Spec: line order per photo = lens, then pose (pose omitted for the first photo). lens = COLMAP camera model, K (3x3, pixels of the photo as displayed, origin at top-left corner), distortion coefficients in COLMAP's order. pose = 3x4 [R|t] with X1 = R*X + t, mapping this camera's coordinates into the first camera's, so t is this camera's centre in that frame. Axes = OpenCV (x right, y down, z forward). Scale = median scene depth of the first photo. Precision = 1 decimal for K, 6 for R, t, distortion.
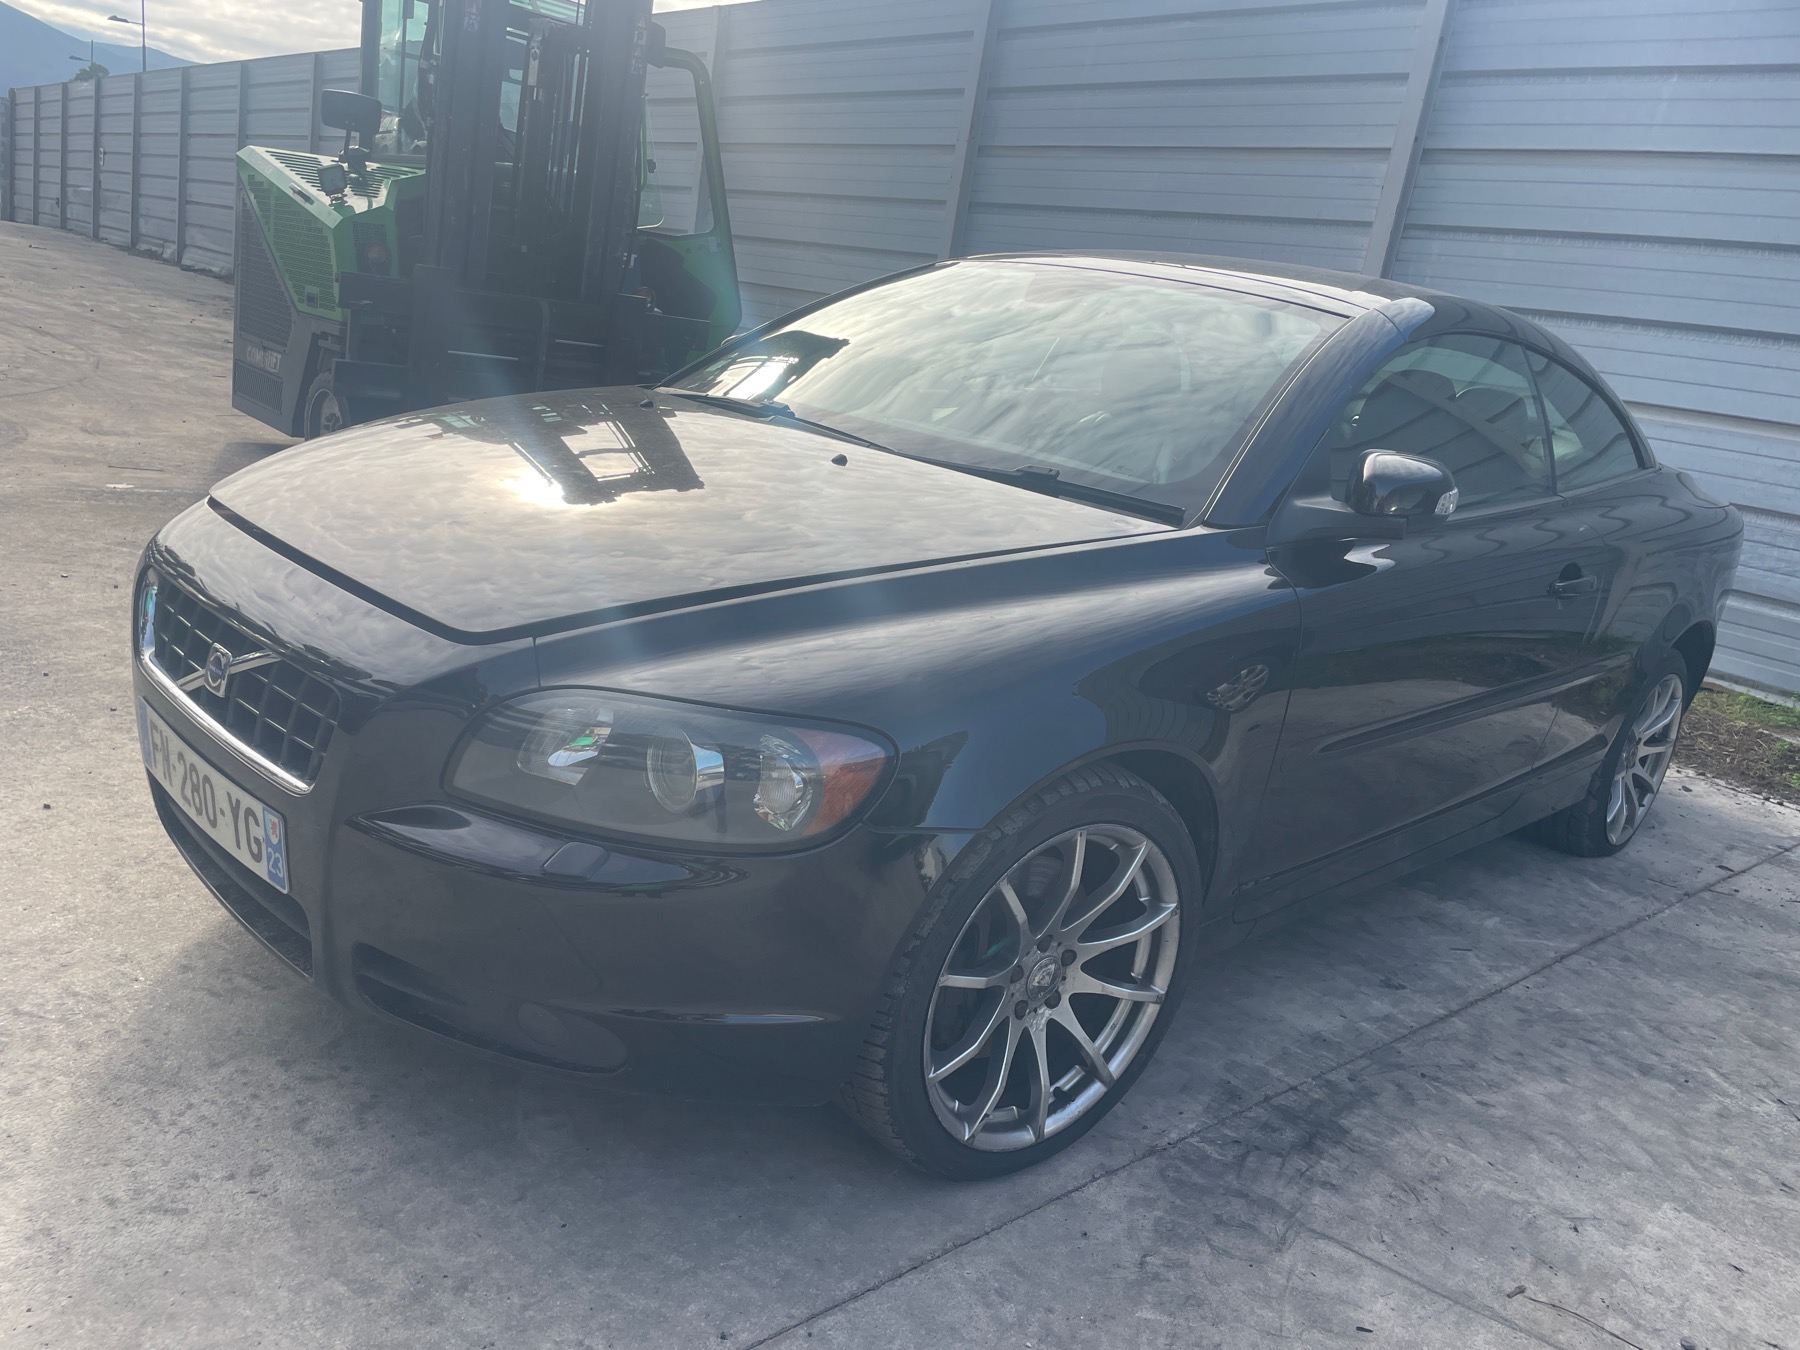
lens RADIAL K [[1364.0, 0, 898.3], [0, 1364.0, 674.2], [0, 0, 1]] dist [0.077151, -0.103766]
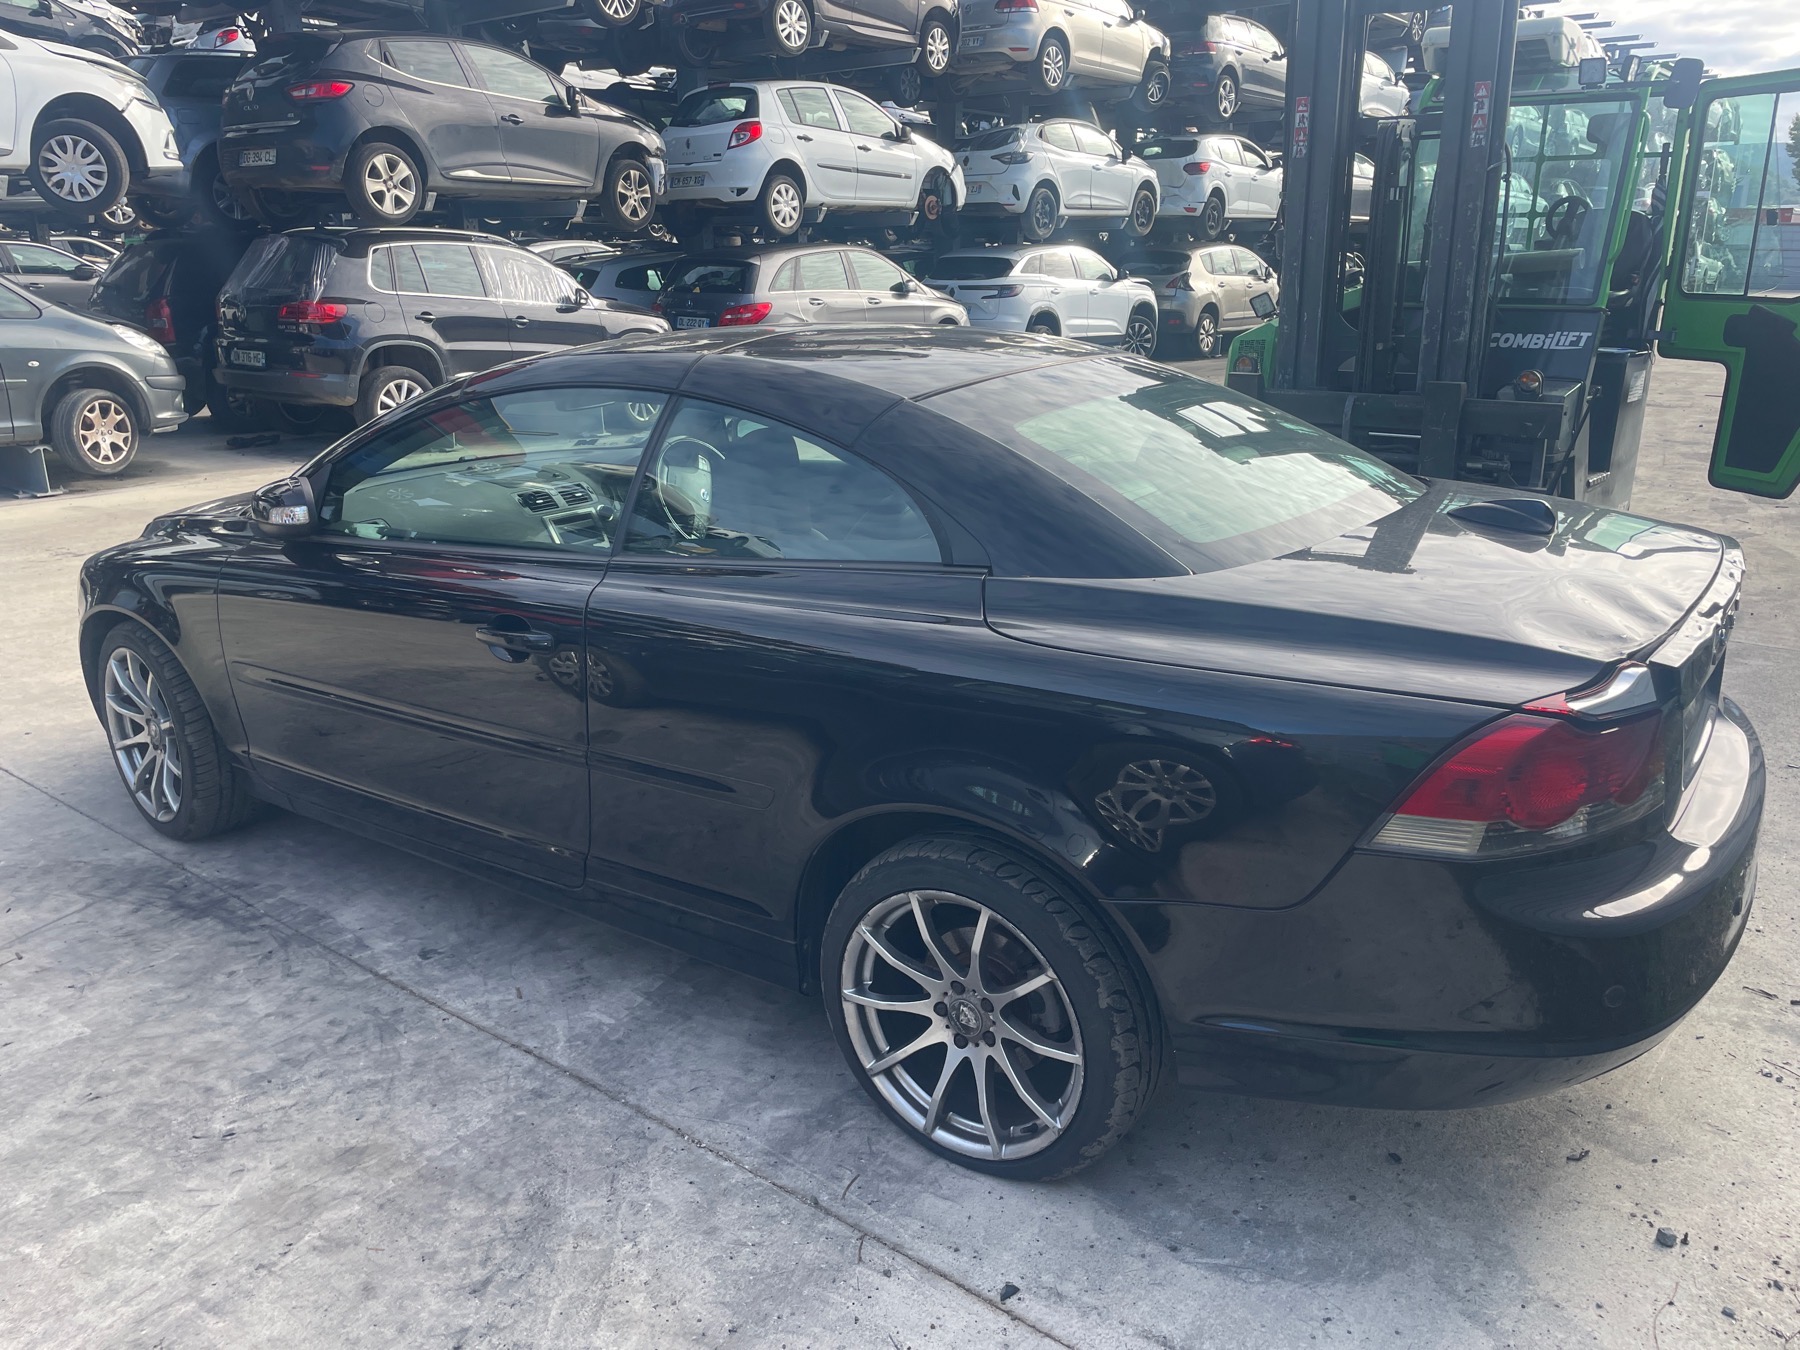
lens RADIAL K [[1364.0, 0, 885.2], [0, 1364.0, 692.4], [0, 0, 1]] dist [0.077151, -0.103766]
pose [[0.171395, 0.152276, -0.973363, 1.569665], [-0.226341, 0.967642, 0.111526, -0.208353], [0.958850, 0.201197, 0.200316, 1.135205]]
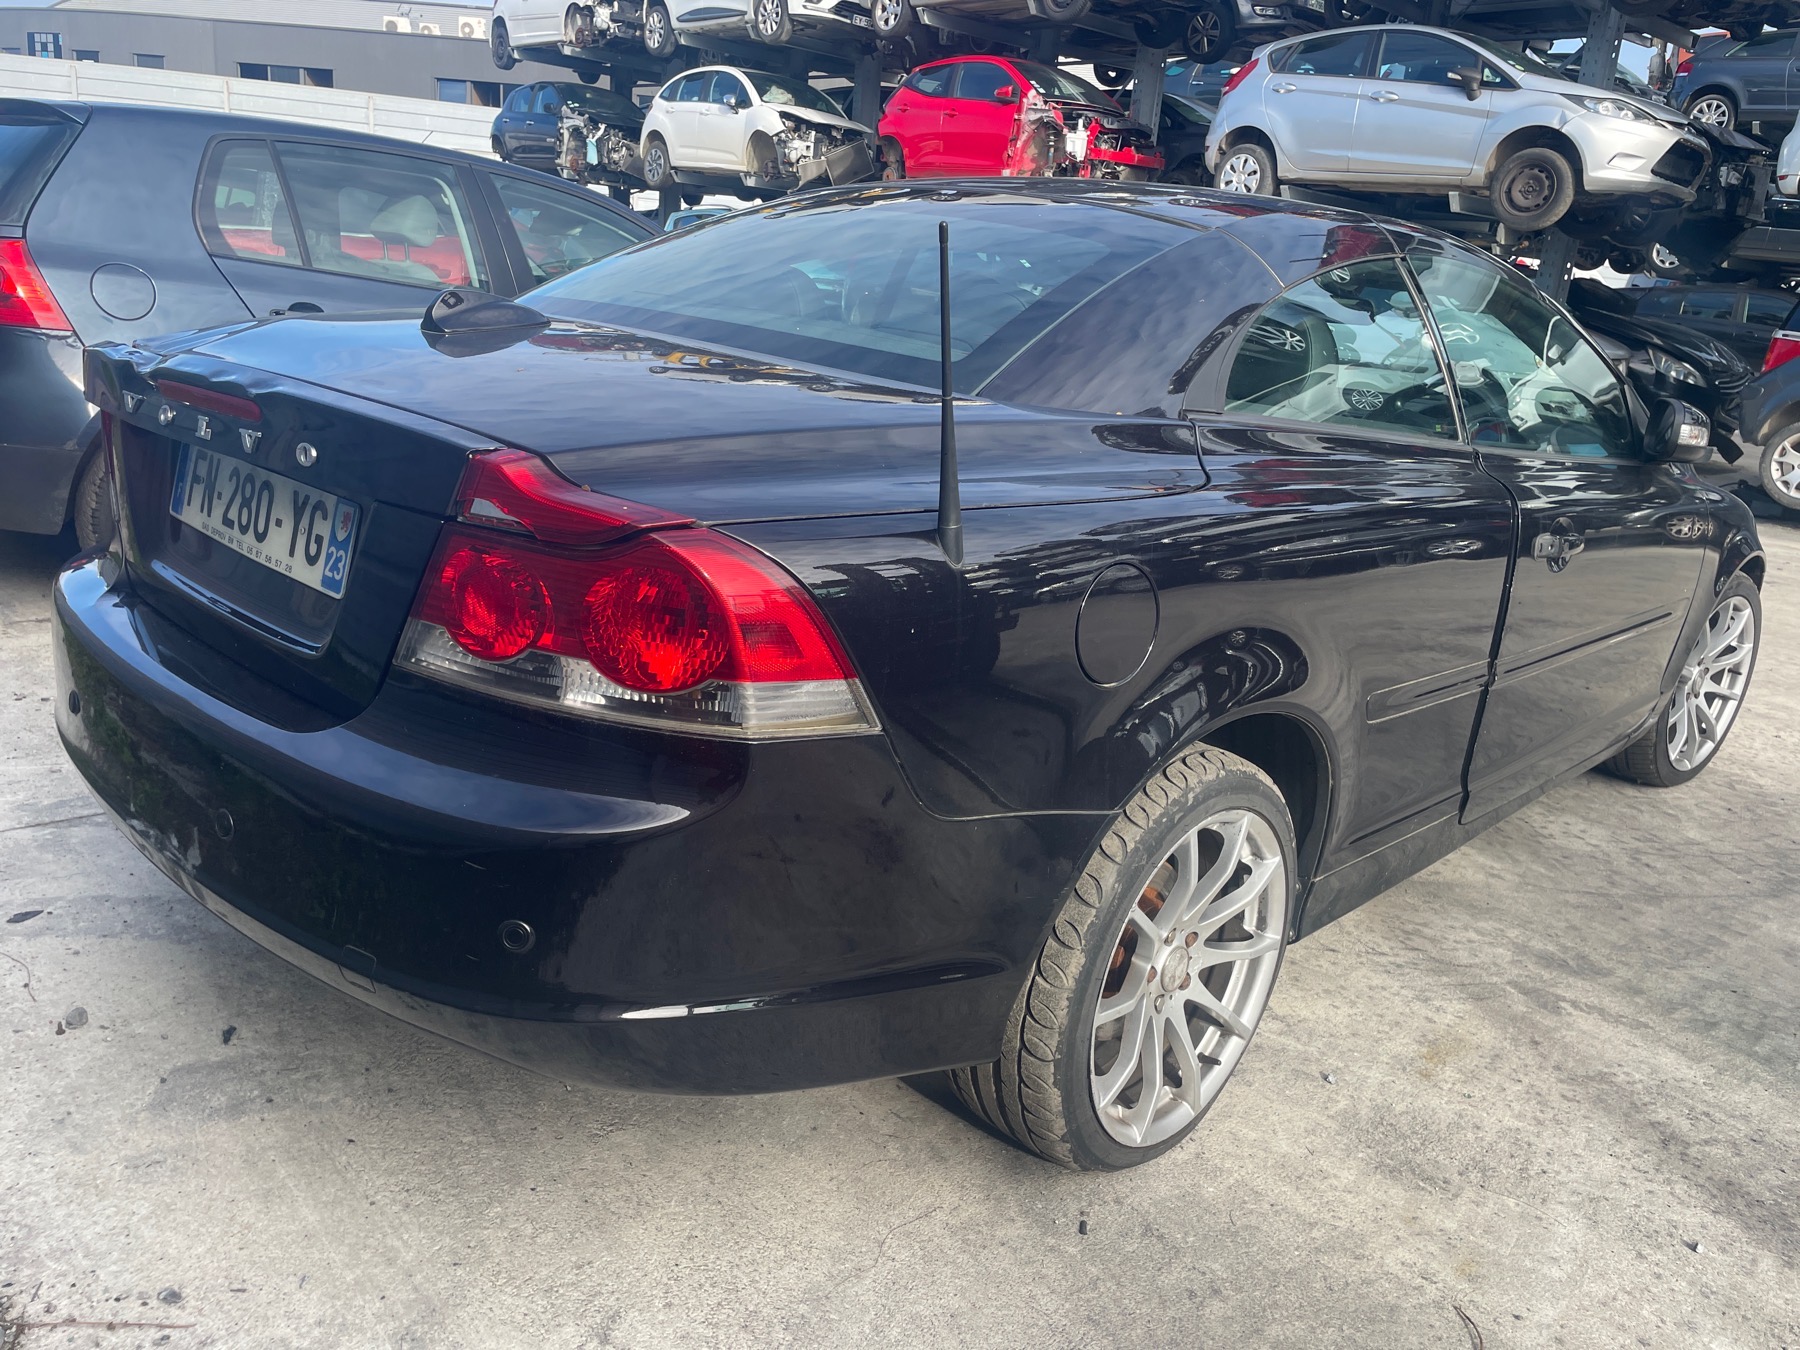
lens RADIAL K [[1364.0, 0, 888.7], [0, 1364.0, 662.6], [0, 0, 1]] dist [0.077151, -0.103766]
pose [[-0.972090, -0.222106, -0.075564, 0.545557], [-0.228888, 0.827161, 0.513239, -0.569794], [-0.051490, 0.516210, -0.854913, 2.360155]]
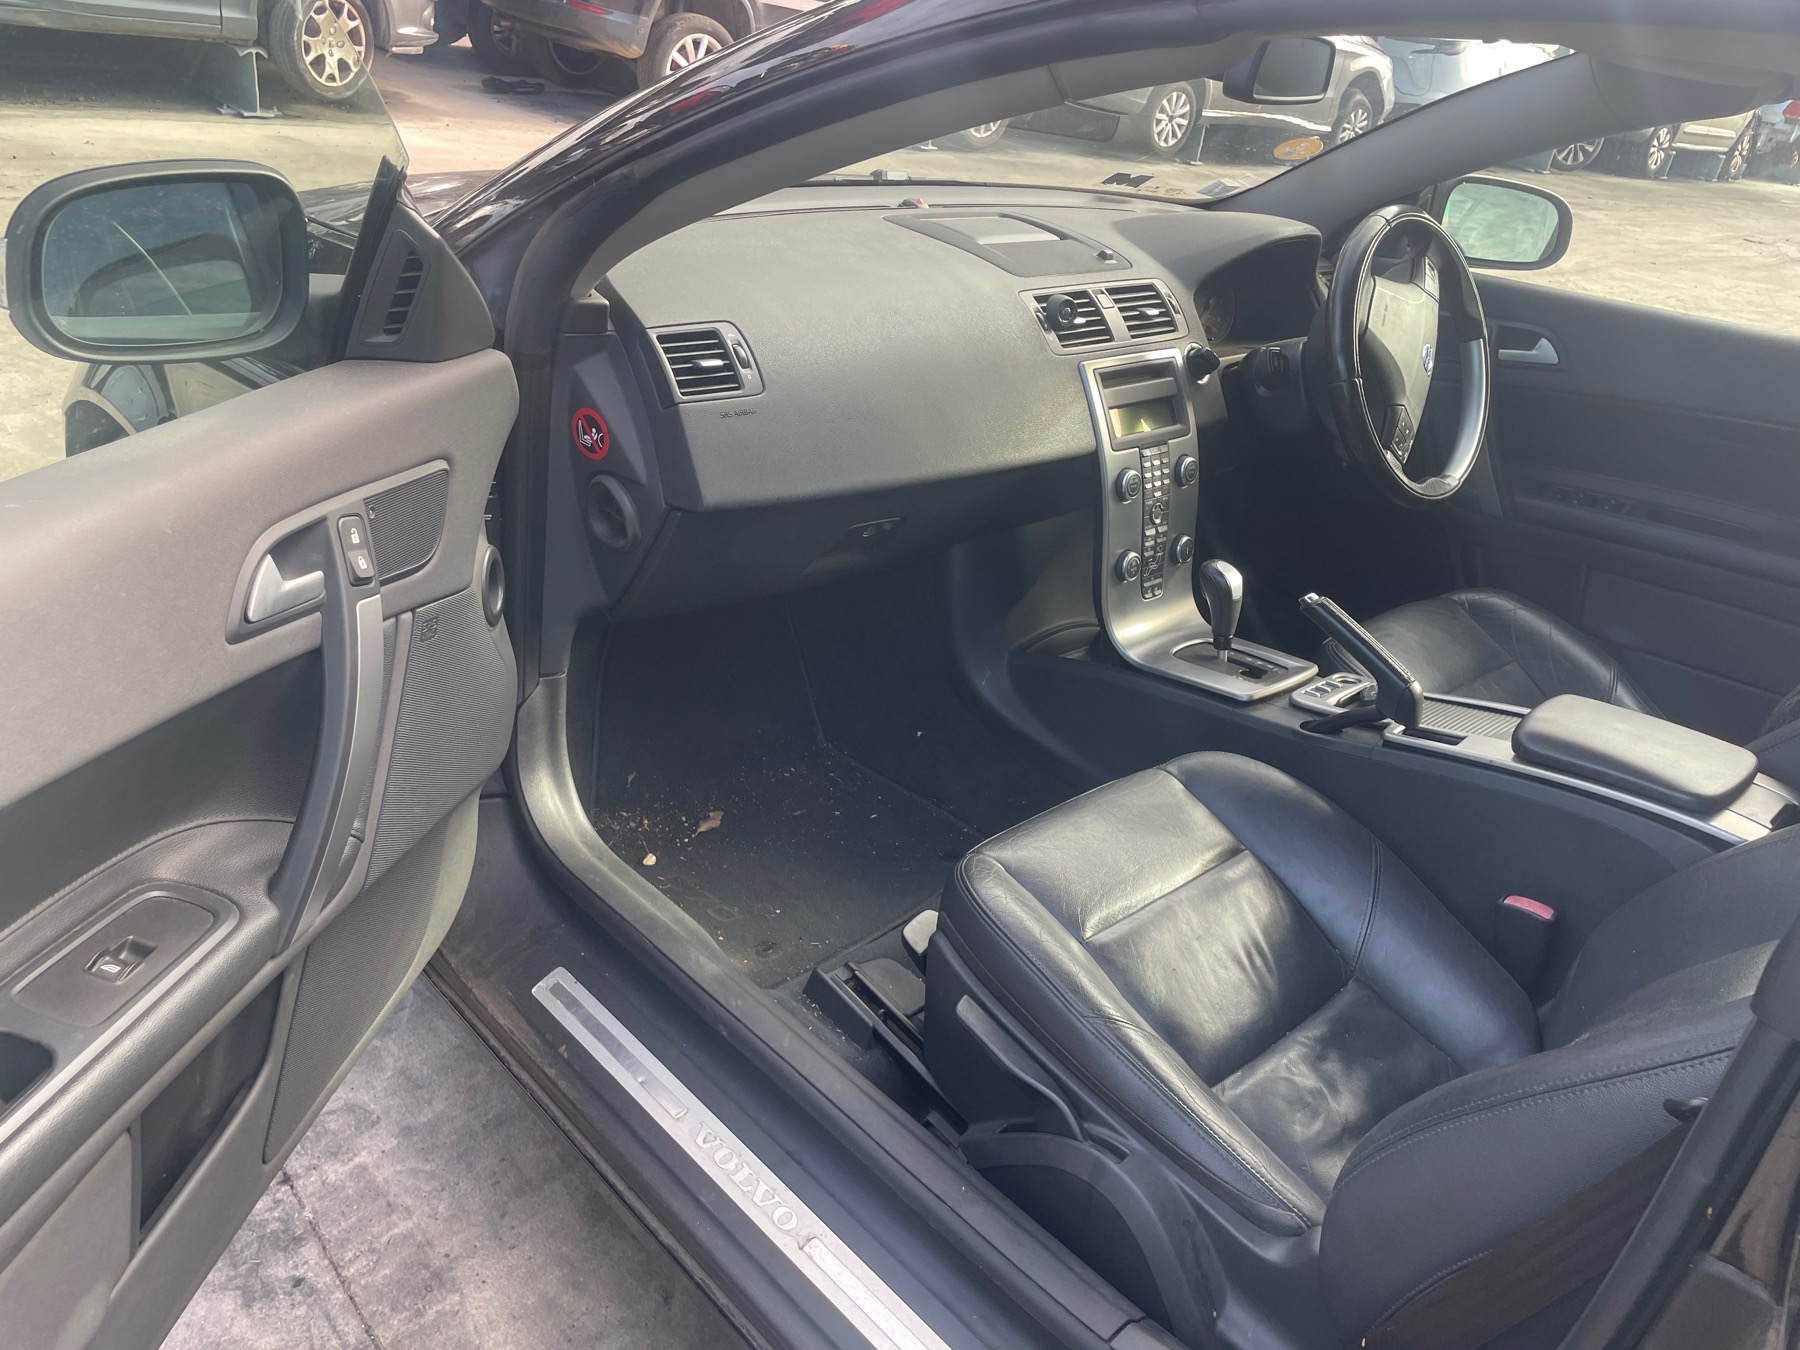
lens RADIAL K [[1364.0, 0, 897.9], [0, 1364.0, 688.3], [0, 0, 1]] dist [0.077151, -0.103766]
pose [[-0.000484, 0.334233, -0.942491, 0.695038], [-0.388148, 0.868534, 0.308205, -0.173935], [0.921597, 0.365975, 0.129311, 0.946114]]
